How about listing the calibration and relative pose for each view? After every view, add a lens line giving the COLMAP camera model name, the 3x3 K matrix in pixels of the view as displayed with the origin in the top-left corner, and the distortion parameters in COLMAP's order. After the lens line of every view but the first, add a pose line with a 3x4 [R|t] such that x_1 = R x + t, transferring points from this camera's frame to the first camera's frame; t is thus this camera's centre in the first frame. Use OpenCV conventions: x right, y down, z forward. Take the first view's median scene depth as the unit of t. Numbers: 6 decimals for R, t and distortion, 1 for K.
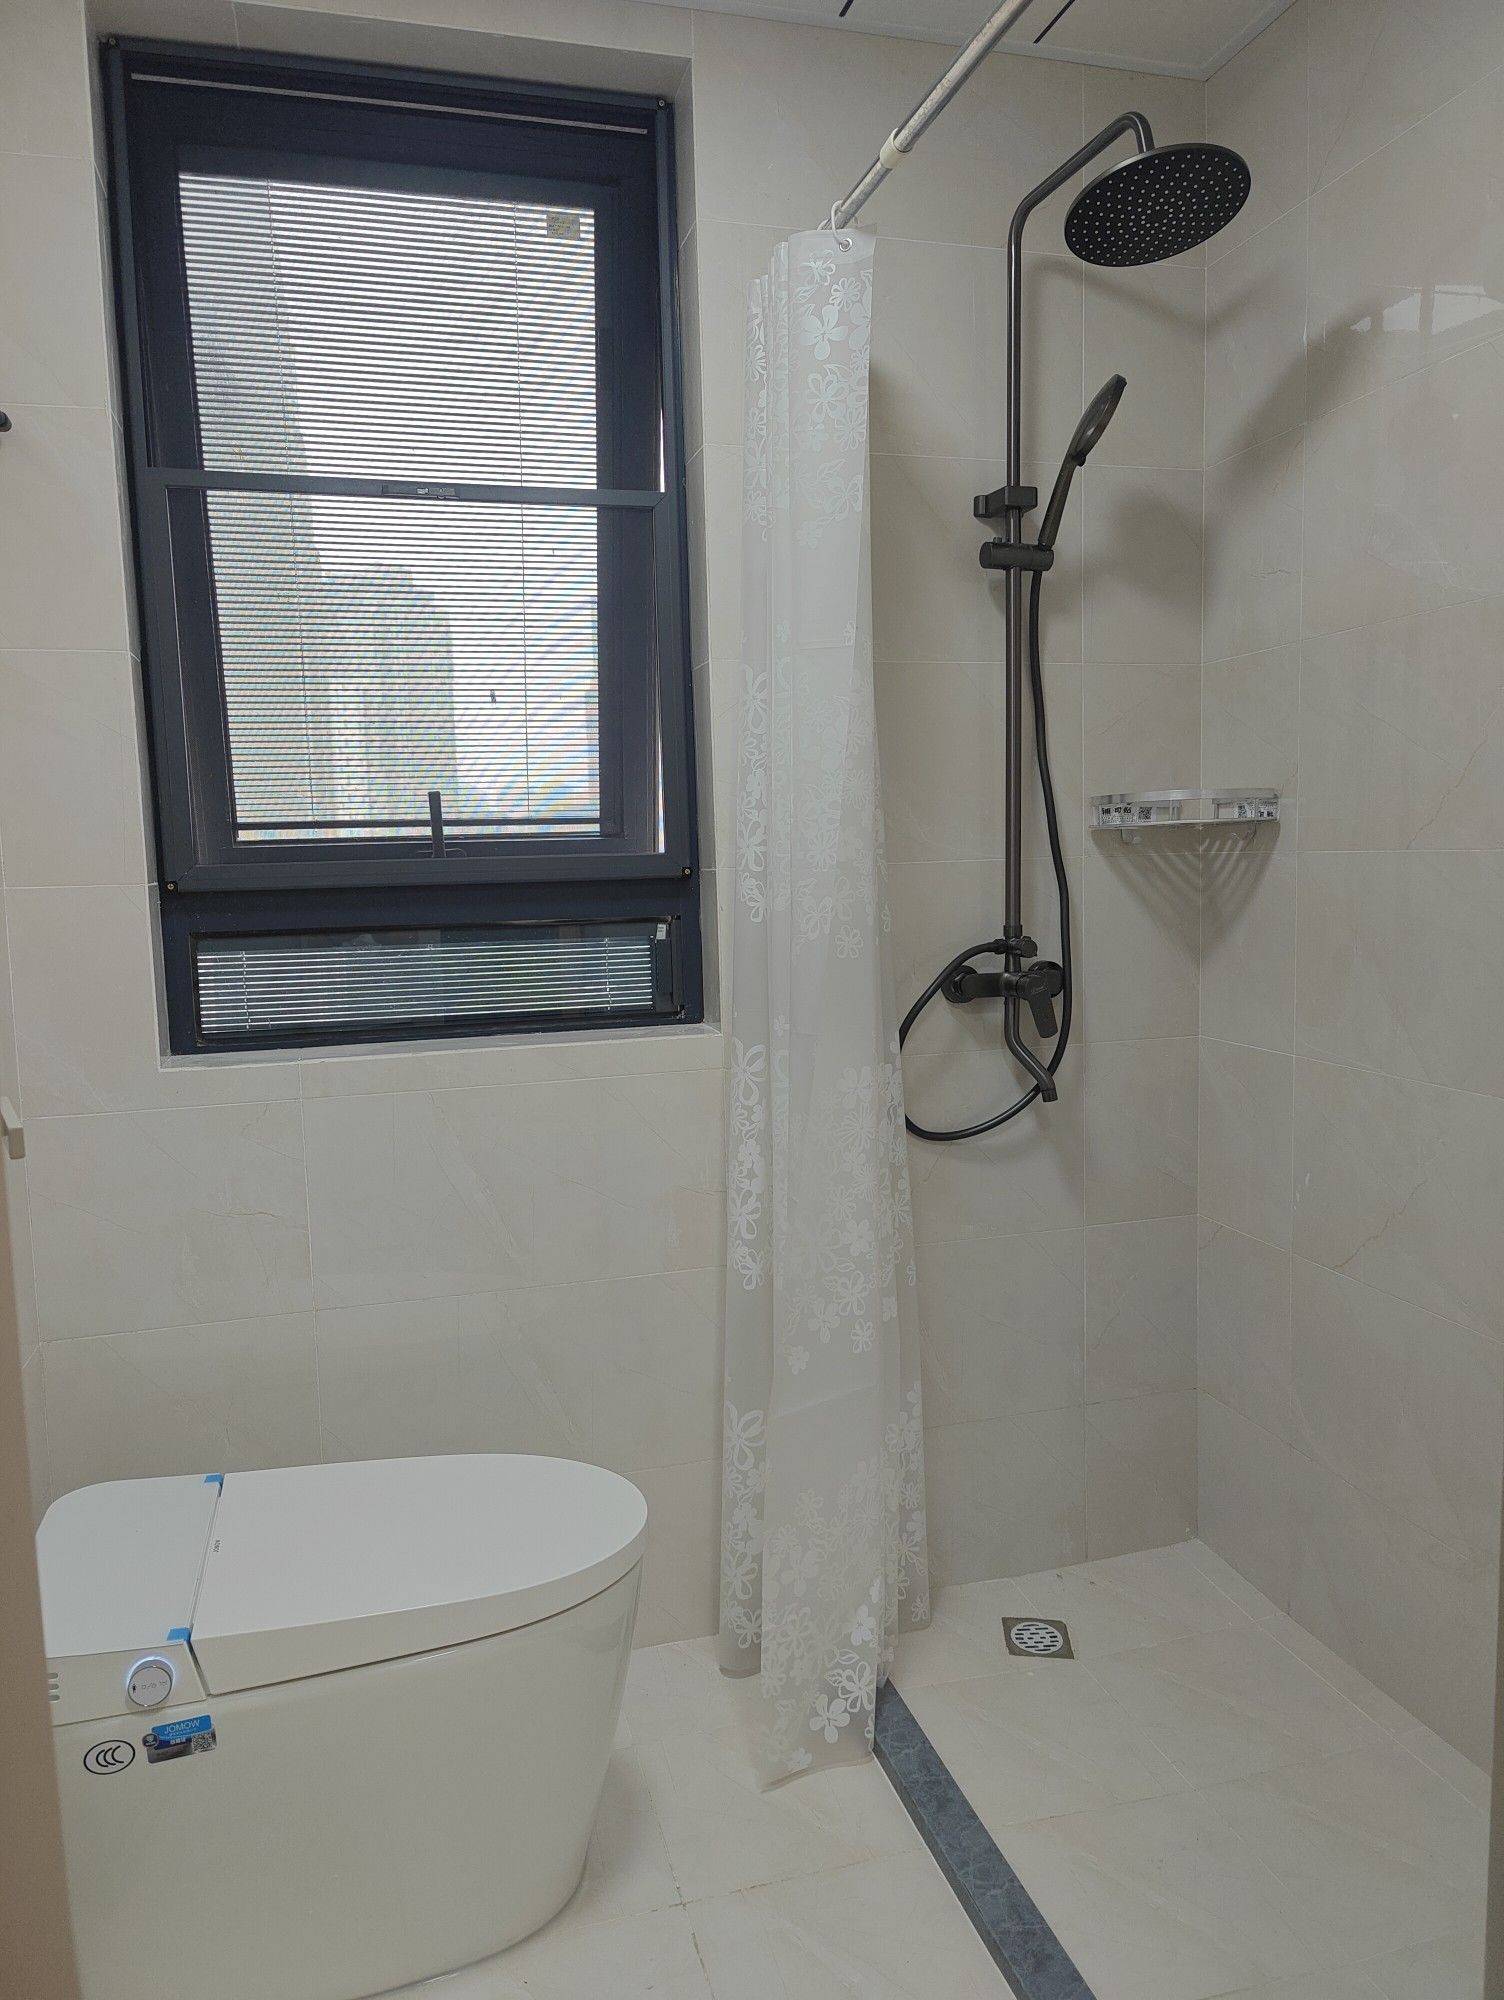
lens RADIAL K [[1374.4, 0, 752.0], [0, 1374.4, 1000.0], [0, 0, 1]] dist [0.003836, 0.001067]
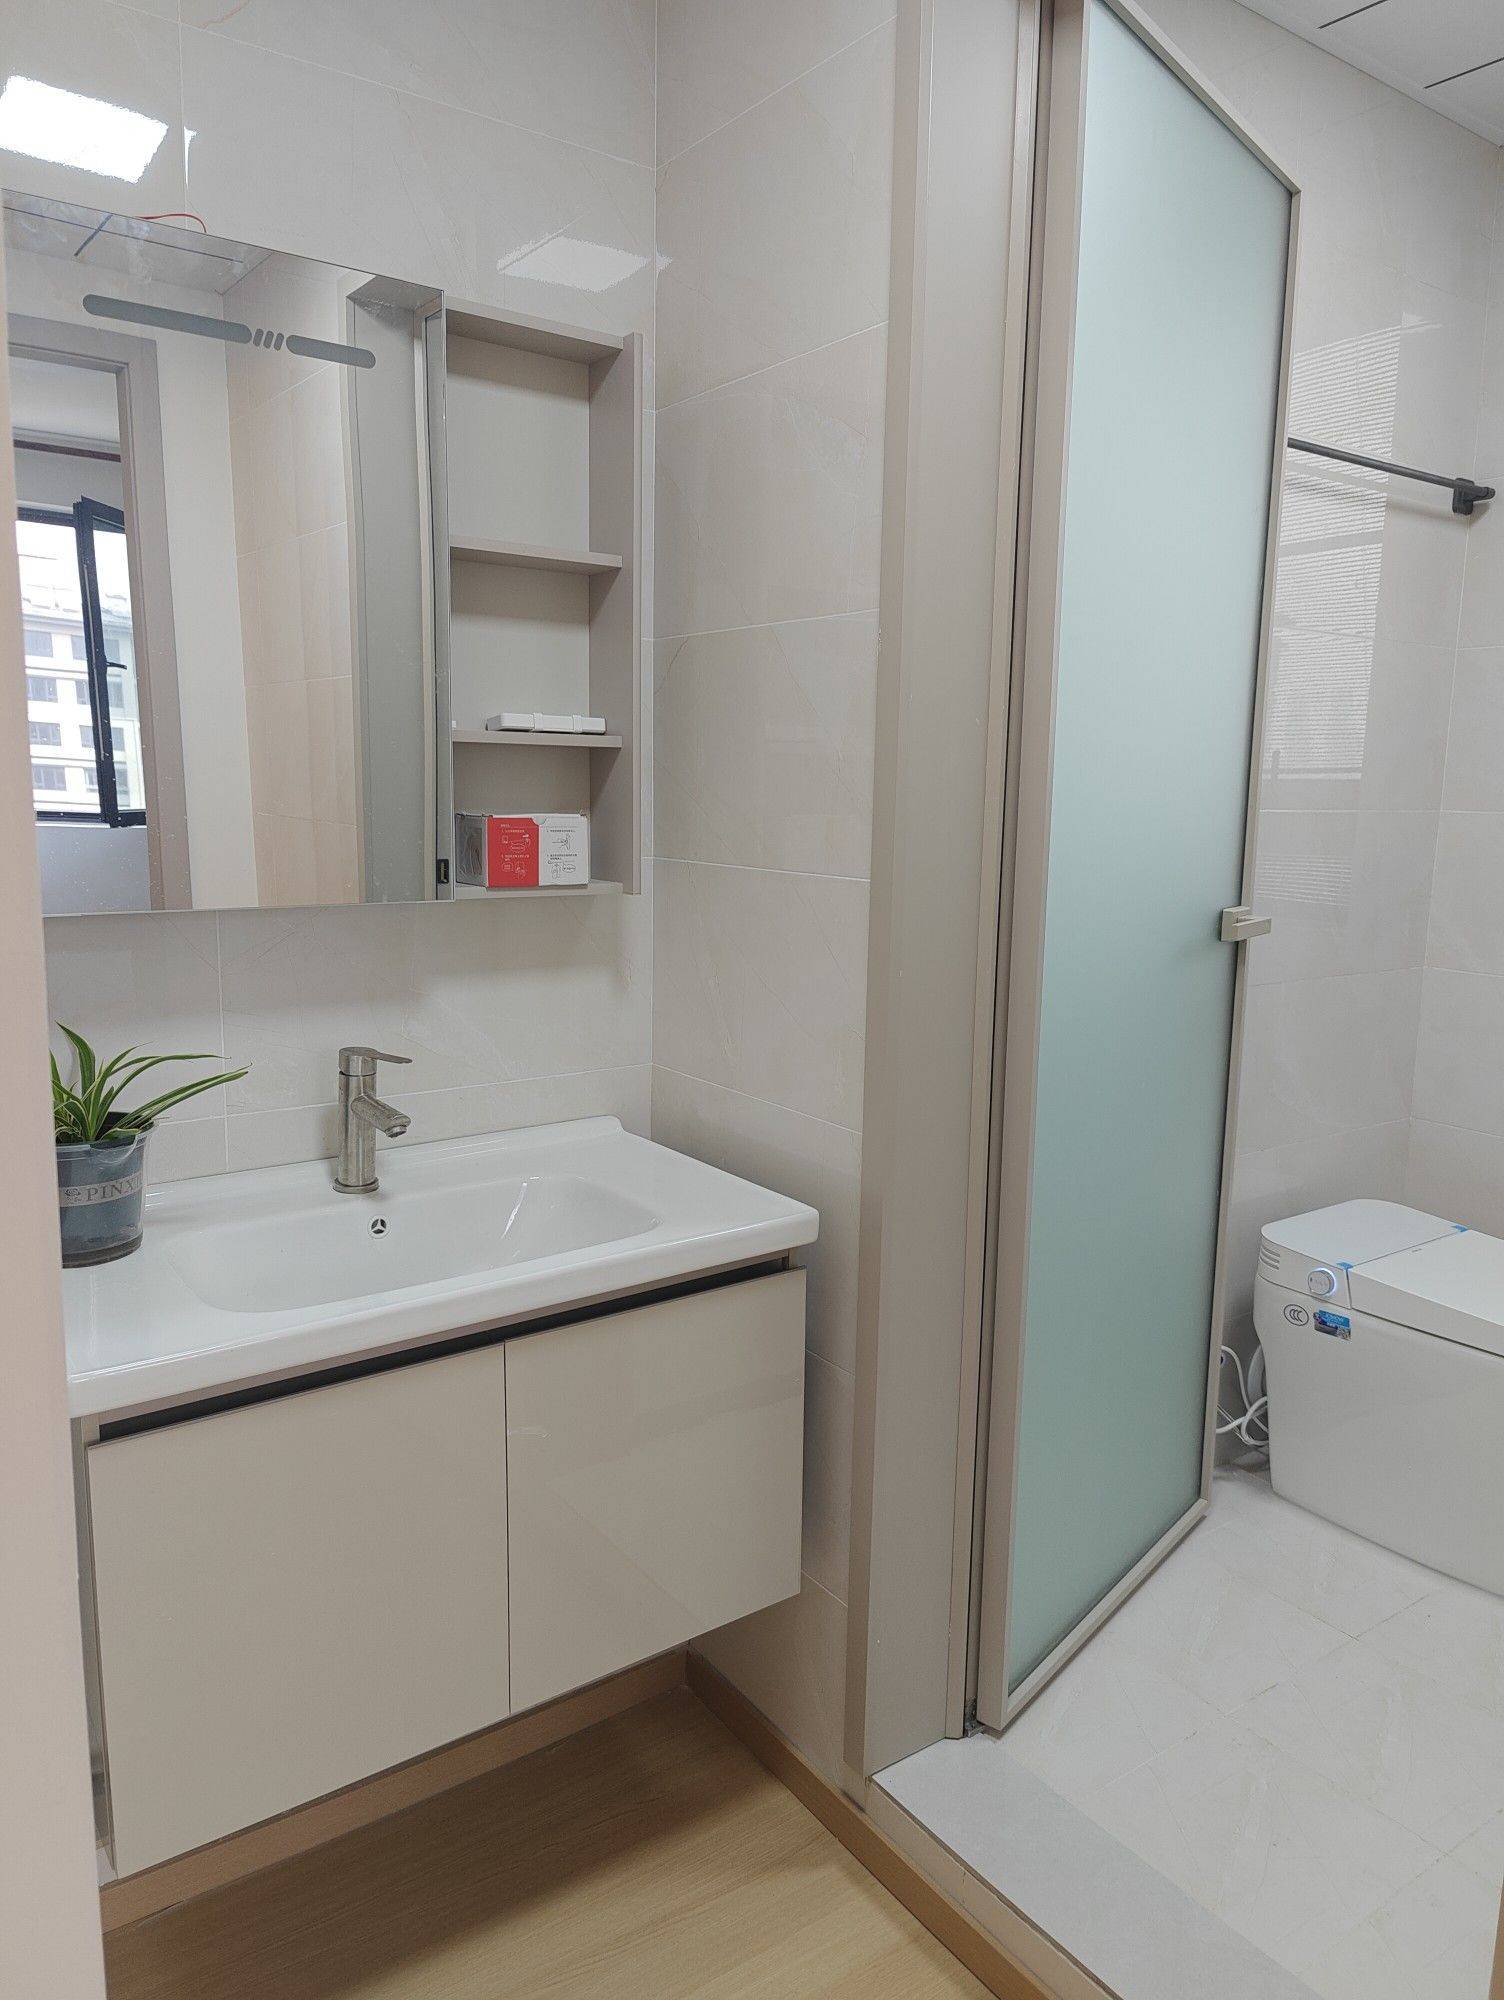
lens RADIAL K [[1374.4, 0, 752.0], [0, 1374.4, 1000.0], [0, 0, 1]] dist [0.003836, 0.001067]
pose [[0.321787, 0.153842, -0.934230, 0.853797], [-0.114719, 0.985777, 0.122816, 0.027435], [0.939836, 0.067653, 0.334859, -0.241256]]
